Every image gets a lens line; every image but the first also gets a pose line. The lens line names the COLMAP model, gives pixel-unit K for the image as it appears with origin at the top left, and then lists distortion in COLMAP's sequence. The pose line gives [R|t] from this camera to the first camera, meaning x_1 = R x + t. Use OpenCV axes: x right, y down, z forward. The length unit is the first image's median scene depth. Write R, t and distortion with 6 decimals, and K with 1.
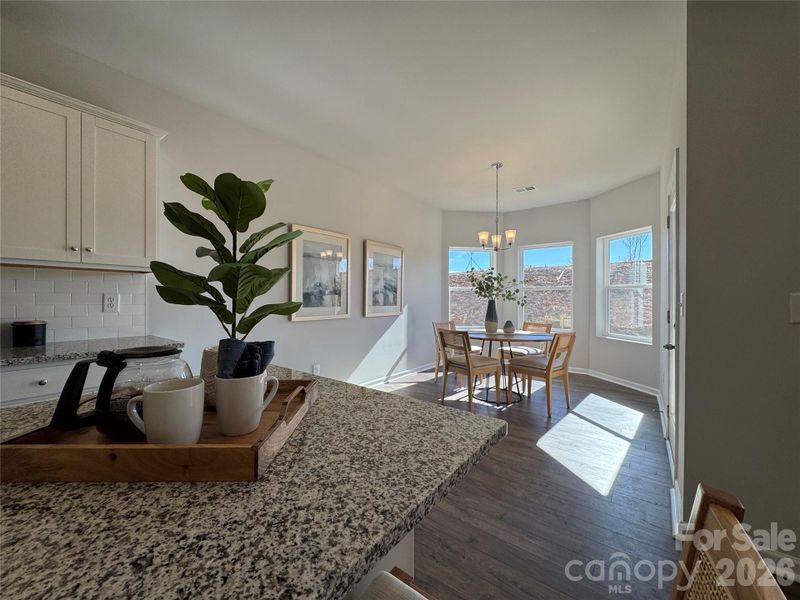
lens RADIAL K [[319.2, 0, 400.0], [0, 319.2, 300.0], [0, 0, 1]] dist [-0.000786, 0.000034]
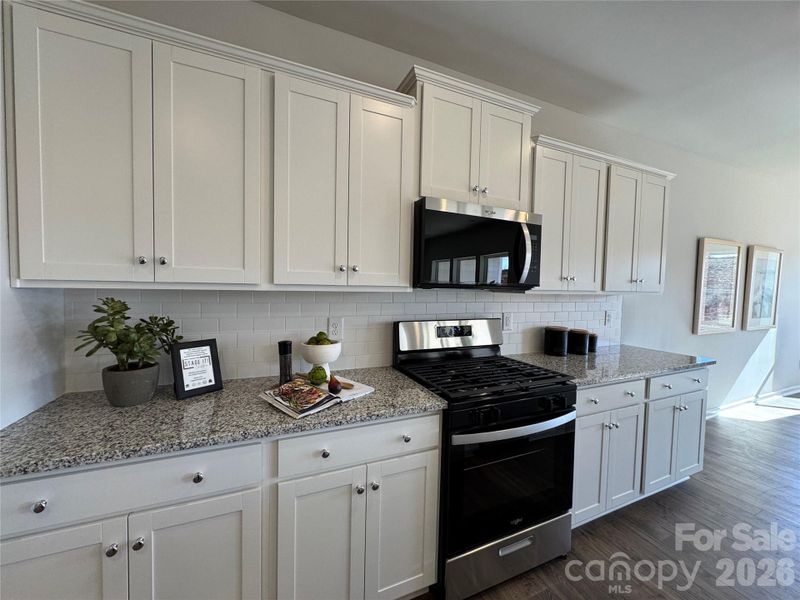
lens RADIAL K [[319.2, 0, 400.0], [0, 319.2, 300.0], [0, 0, 1]] dist [-0.000786, 0.000034]
pose [[0.877335, 0.027402, -0.479095, -0.582437], [-0.014027, 0.999406, 0.031475, -0.051444], [0.479673, -0.020893, 0.877199, -0.283993]]
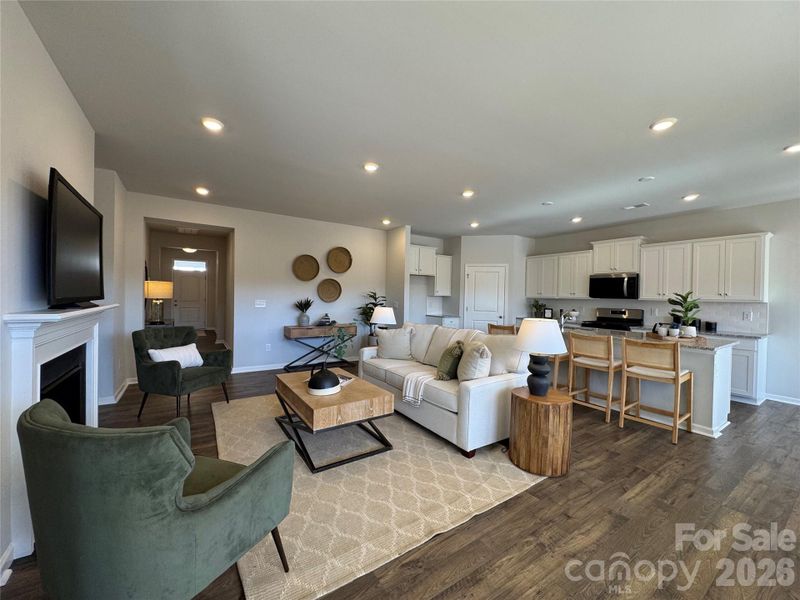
lens RADIAL K [[319.2, 0, 400.0], [0, 319.2, 300.0], [0, 0, 1]] dist [-0.000786, 0.000034]
pose [[-0.320191, -0.004646, -0.947341, 1.087984], [-0.030513, 0.999520, 0.005411, -0.023785], [0.946861, 0.030638, -0.320179, -0.306933]]
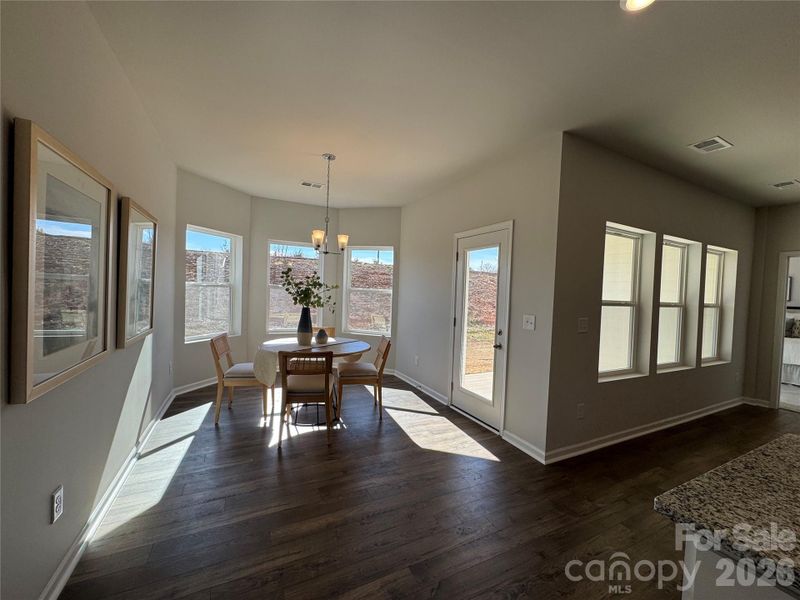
lens RADIAL K [[319.2, 0, 400.0], [0, 319.2, 300.0], [0, 0, 1]] dist [-0.000786, 0.000034]
pose [[0.436840, -0.014738, 0.899418, -0.400199], [-0.028401, 0.999141, 0.030166, -0.057166], [-0.899091, -0.038723, 0.436047, 0.419542]]
